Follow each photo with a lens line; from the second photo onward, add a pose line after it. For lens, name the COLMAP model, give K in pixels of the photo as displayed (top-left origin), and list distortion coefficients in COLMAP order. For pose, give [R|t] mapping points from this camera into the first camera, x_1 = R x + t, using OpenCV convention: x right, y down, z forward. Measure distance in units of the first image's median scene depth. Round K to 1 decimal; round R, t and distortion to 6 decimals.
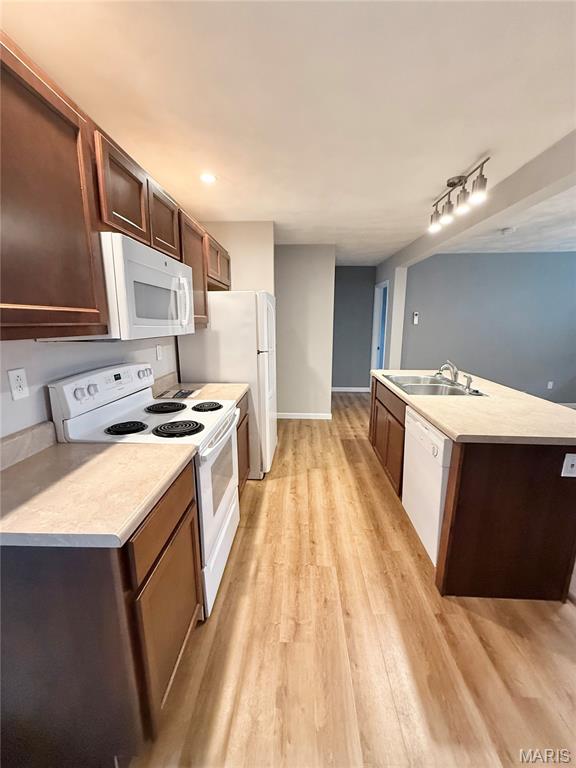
lens RADIAL K [[305.1, 0, 287.6], [0, 305.1, 384.5], [0, 0, 1]] dist [-0.000702, -0.000201]
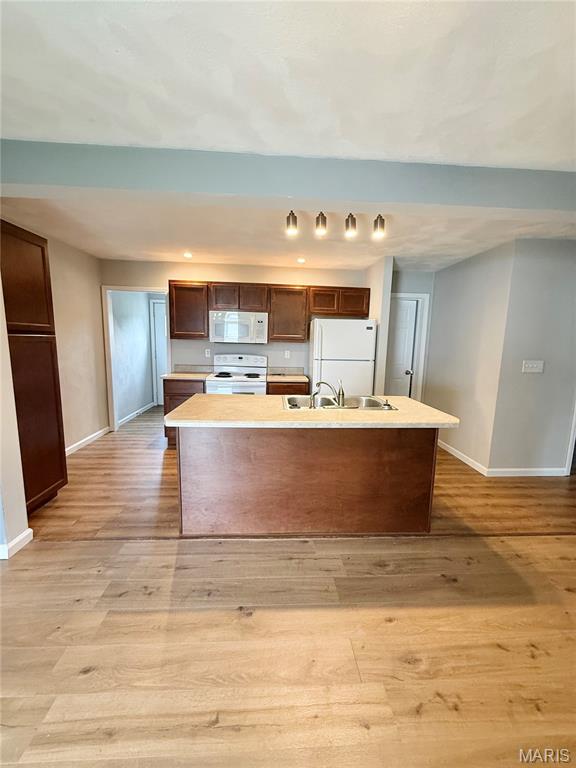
lens RADIAL K [[305.1, 0, 287.6], [0, 305.1, 384.5], [0, 0, 1]] dist [-0.000702, -0.000201]
pose [[0.101171, 0.145447, -0.984180, 1.527780], [-0.225953, 0.966763, 0.119646, -0.152566], [0.968870, 0.210274, 0.130673, 0.787651]]
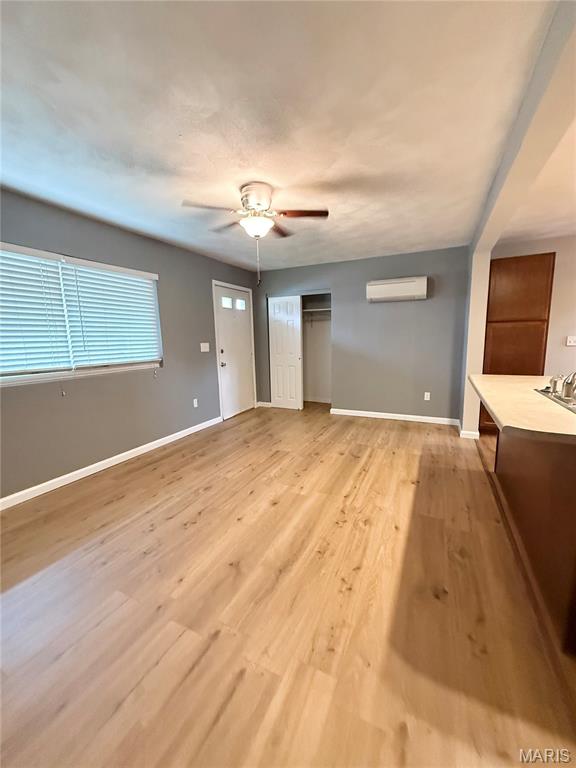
lens RADIAL K [[305.1, 0, 287.6], [0, 305.1, 384.5], [0, 0, 1]] dist [-0.000702, -0.000201]
pose [[-0.917798, -0.038453, 0.395182, 0.918354], [0.105175, 0.936200, 0.335363, -0.348094], [-0.382865, 0.349358, -0.855198, 1.947877]]
